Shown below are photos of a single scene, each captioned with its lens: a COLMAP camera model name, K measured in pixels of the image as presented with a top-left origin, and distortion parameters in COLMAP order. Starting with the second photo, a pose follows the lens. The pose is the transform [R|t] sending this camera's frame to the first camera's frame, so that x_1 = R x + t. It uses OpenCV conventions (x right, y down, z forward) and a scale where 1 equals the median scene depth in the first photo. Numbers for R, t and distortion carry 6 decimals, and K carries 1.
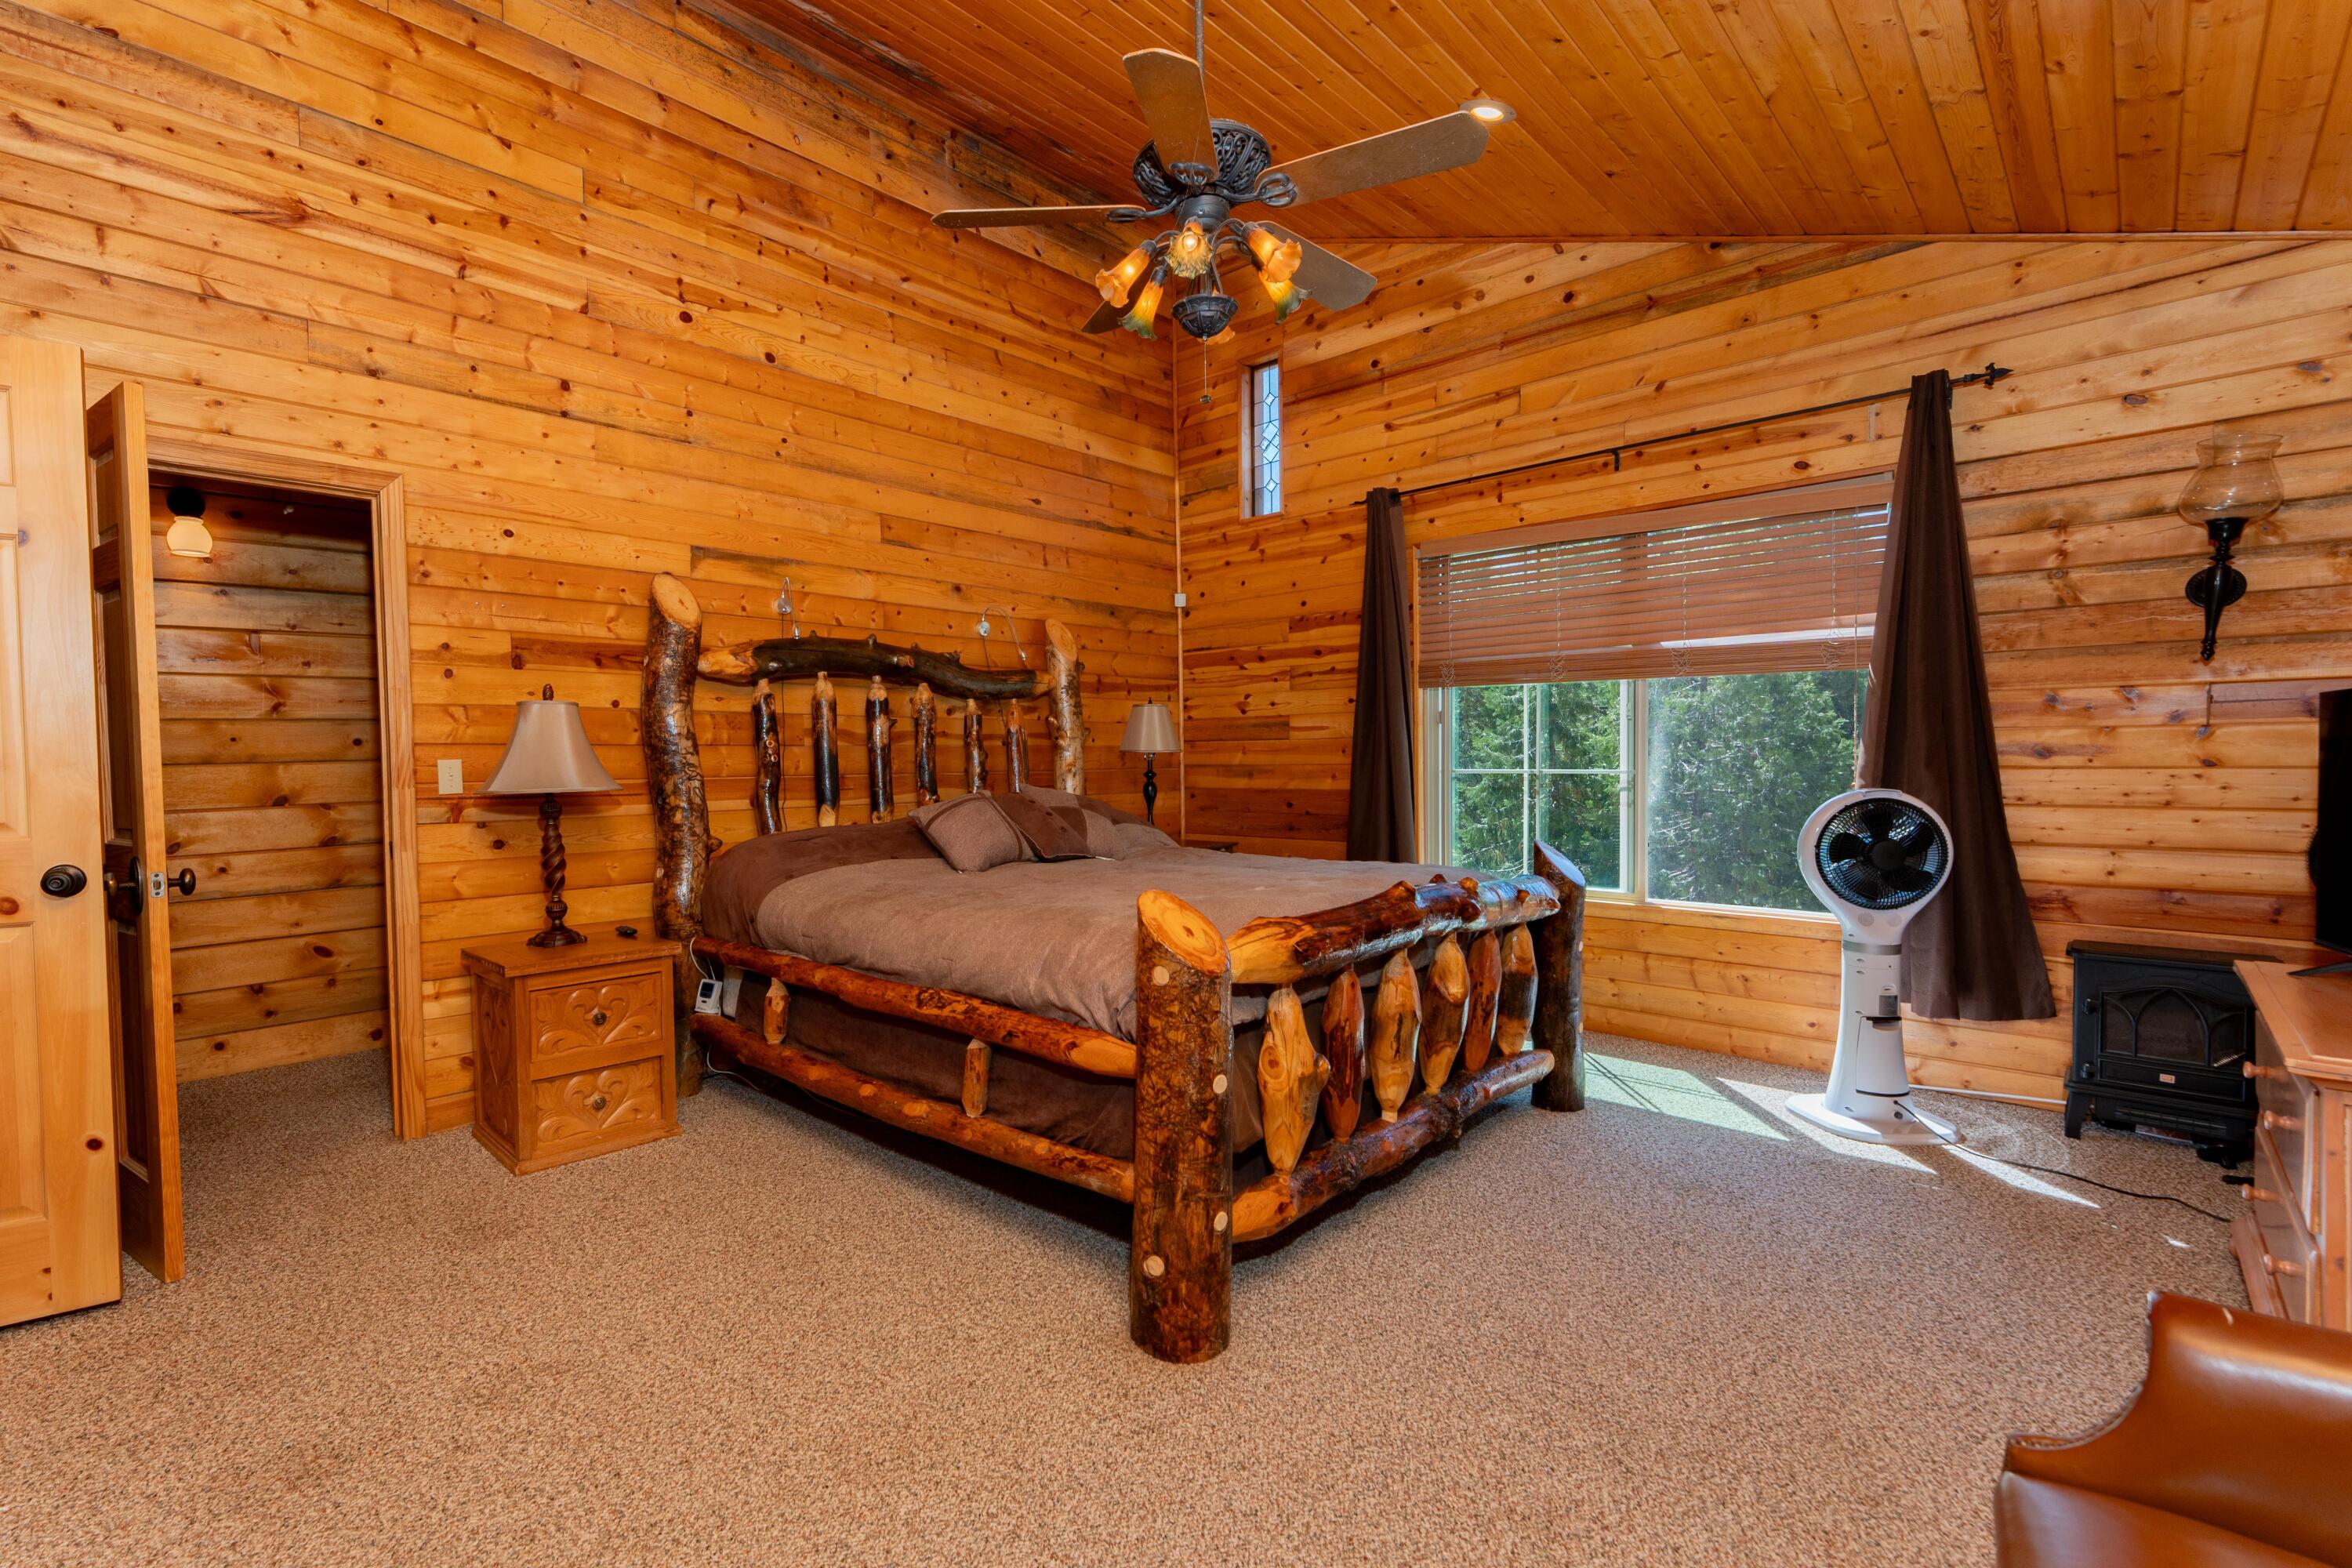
lens RADIAL K [[935.5, 0, 1173.3], [0, 935.5, 784.6], [0, 0, 1]] dist [0.002393, -0.000423]
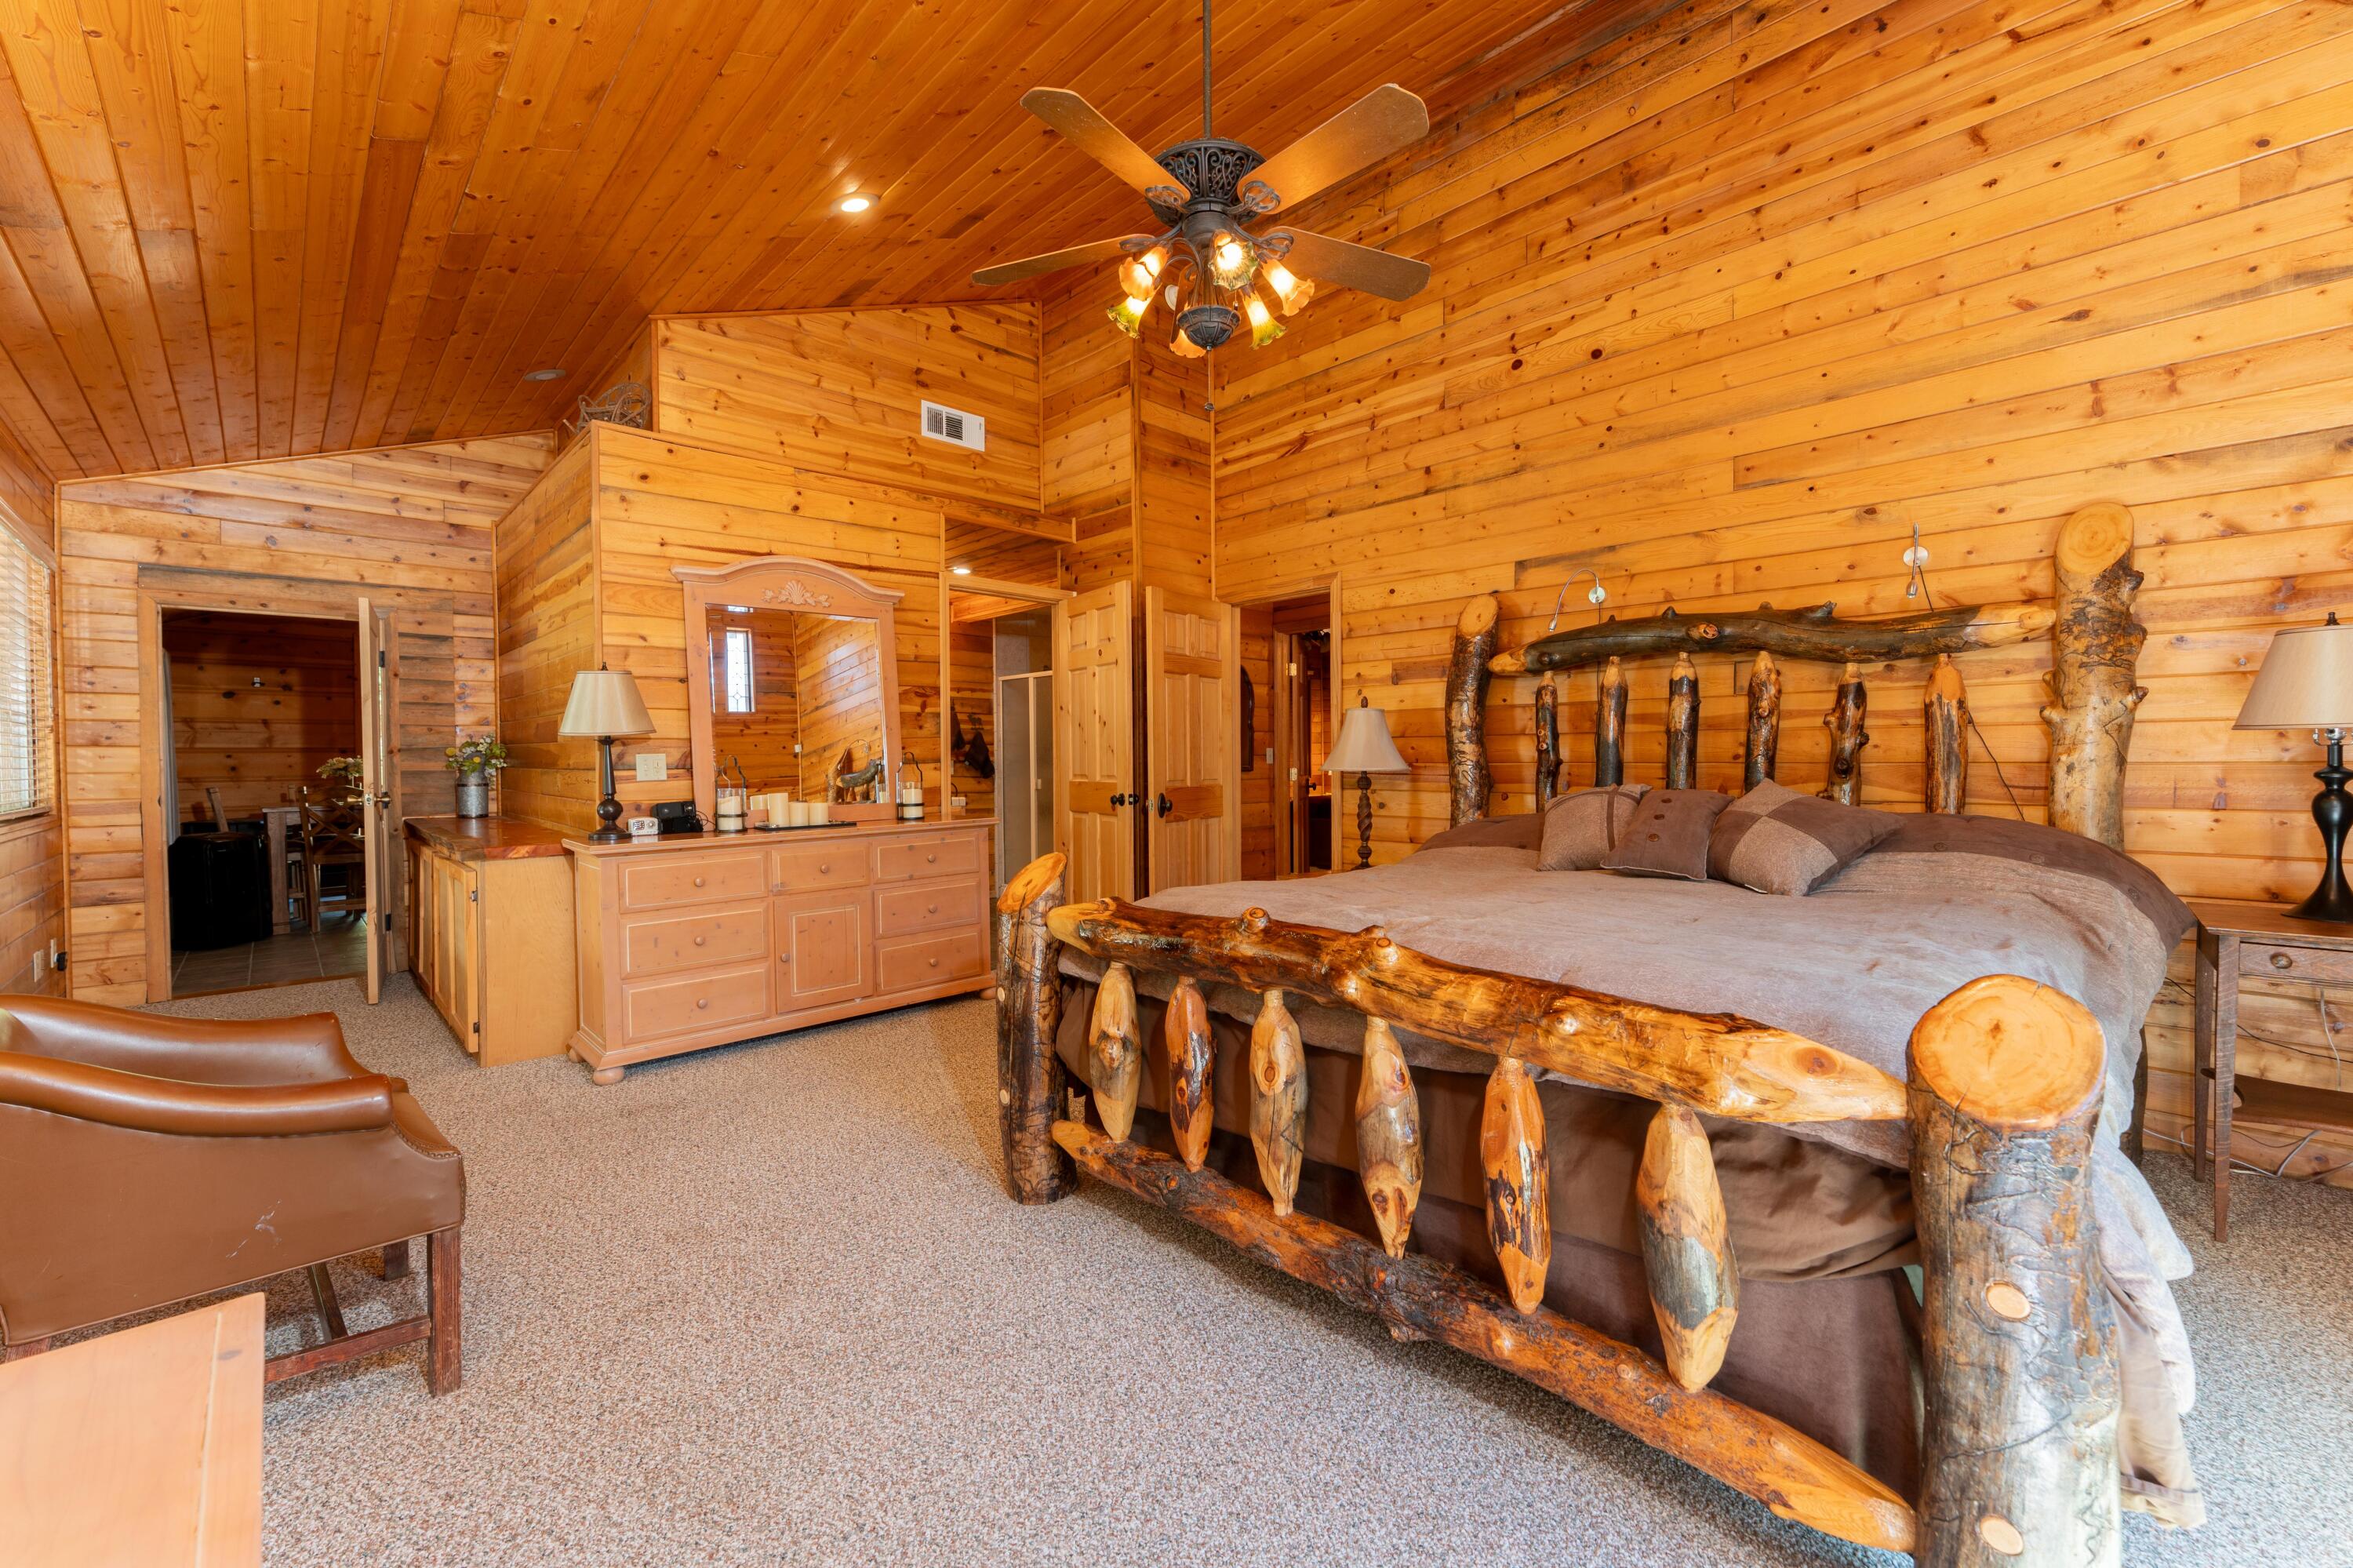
lens RADIAL K [[940.5, 0, 1173.2], [0, 940.5, 785.5], [0, 0, 1]] dist [-0.003563, -0.000733]
pose [[-0.012275, 0.041650, -0.999057, 0.732175], [-0.016984, 0.998979, 0.041856, -0.024060], [0.999780, 0.017481, -0.011556, 0.660958]]
